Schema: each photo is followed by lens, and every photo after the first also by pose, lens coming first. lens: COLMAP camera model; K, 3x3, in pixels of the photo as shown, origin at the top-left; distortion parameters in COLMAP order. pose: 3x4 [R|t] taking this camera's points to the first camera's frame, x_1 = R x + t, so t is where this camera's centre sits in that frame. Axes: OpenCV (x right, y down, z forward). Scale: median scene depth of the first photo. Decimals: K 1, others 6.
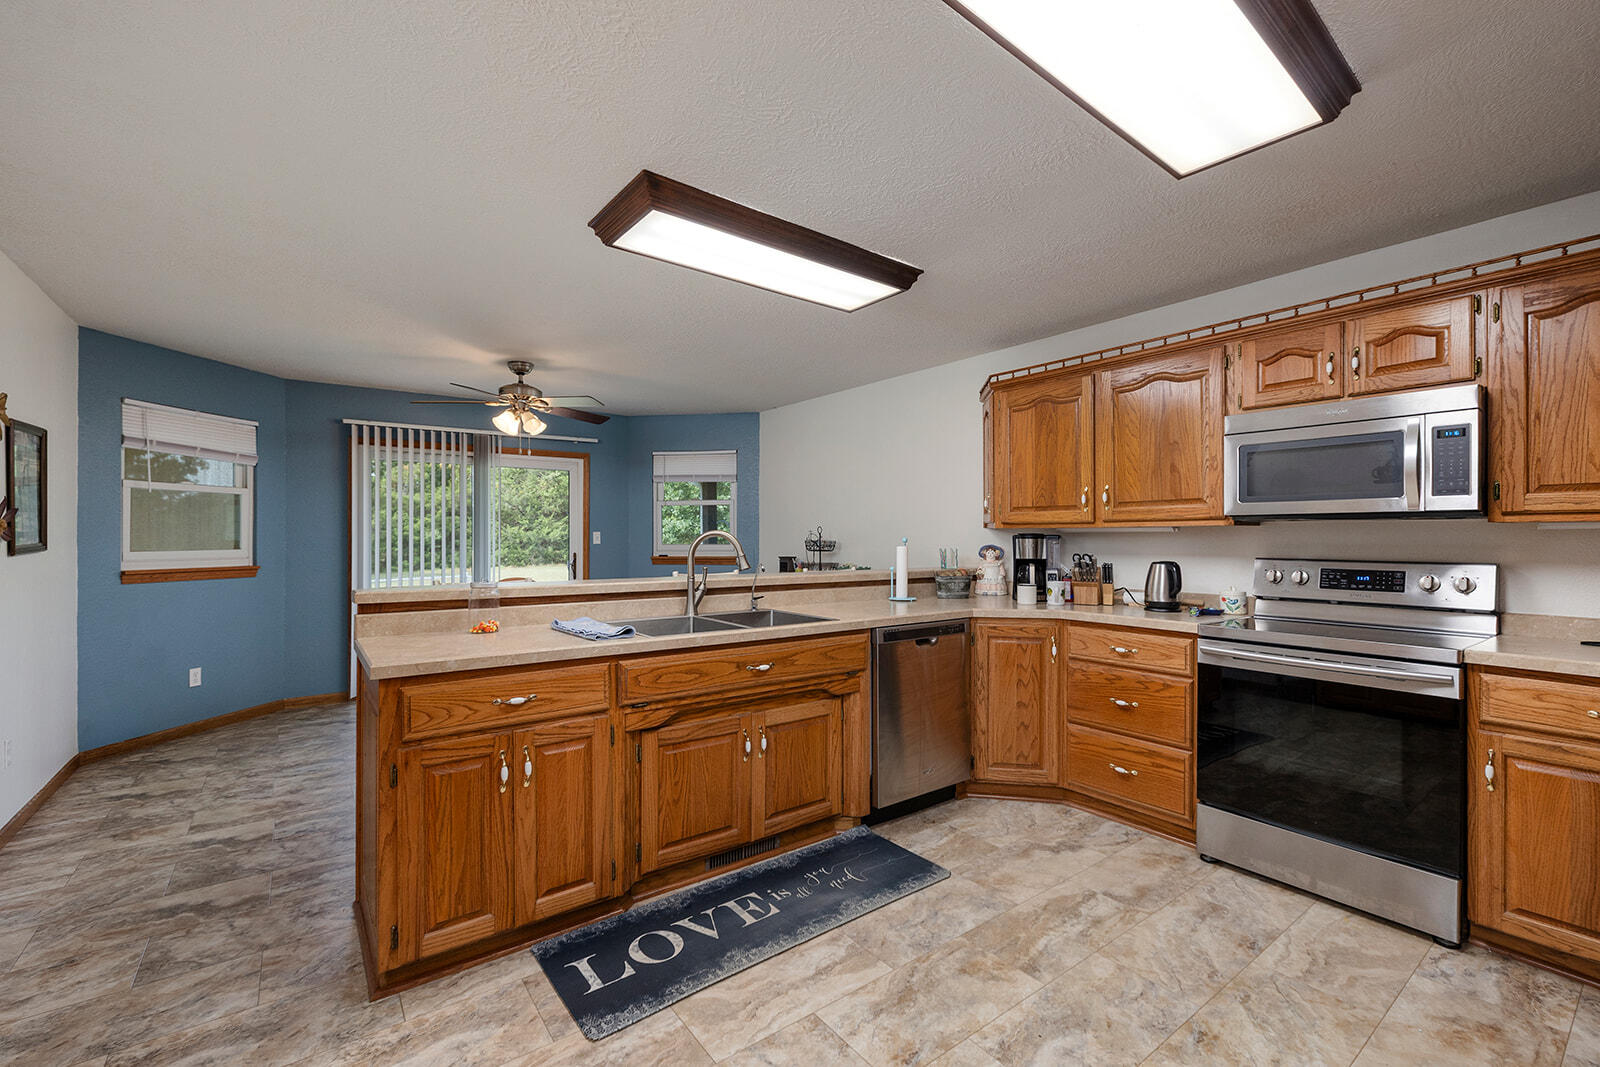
lens RADIAL K [[671.6, 0, 800.0], [0, 671.6, 533.5], [0, 0, 1]] dist [-0.000328, 0.000003]
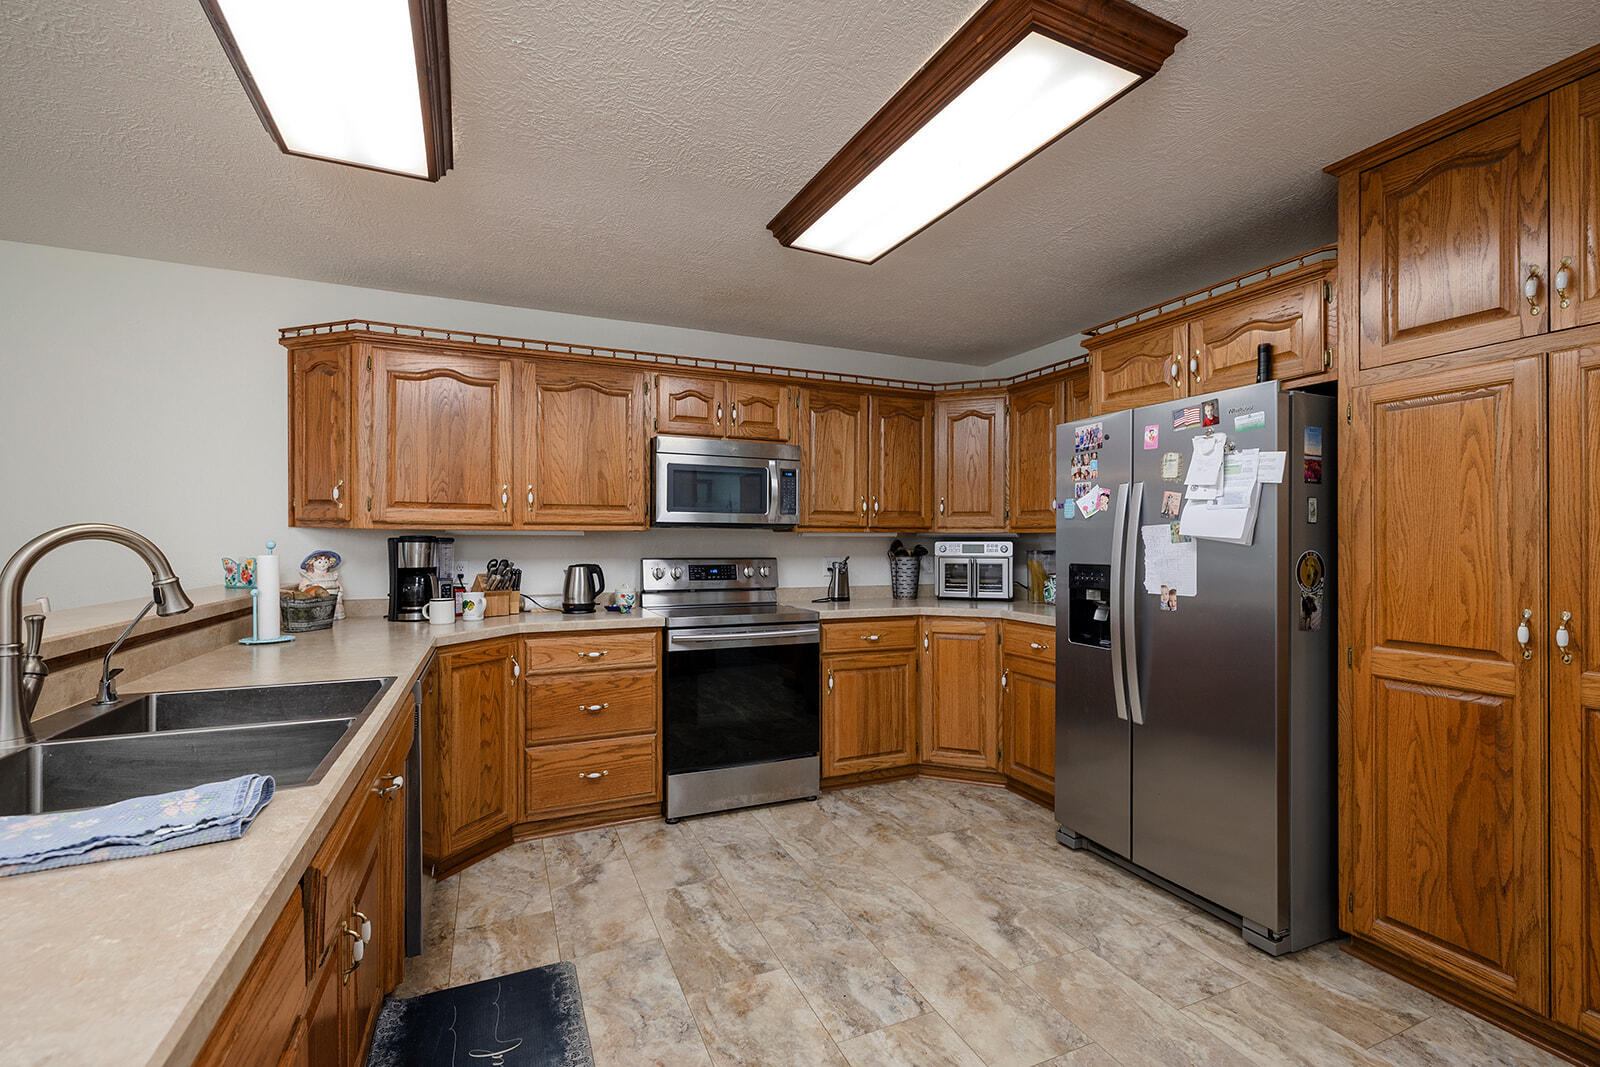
lens RADIAL K [[677.8, 0, 801.1], [0, 677.8, 538.6], [0, 0, 1]] dist [-0.000584, -0.000114]
pose [[0.232473, 0.004401, 0.972593, -0.428066], [-0.006554, 0.999974, -0.002959, 0.003365], [-0.972581, -0.005686, 0.232495, 0.473648]]
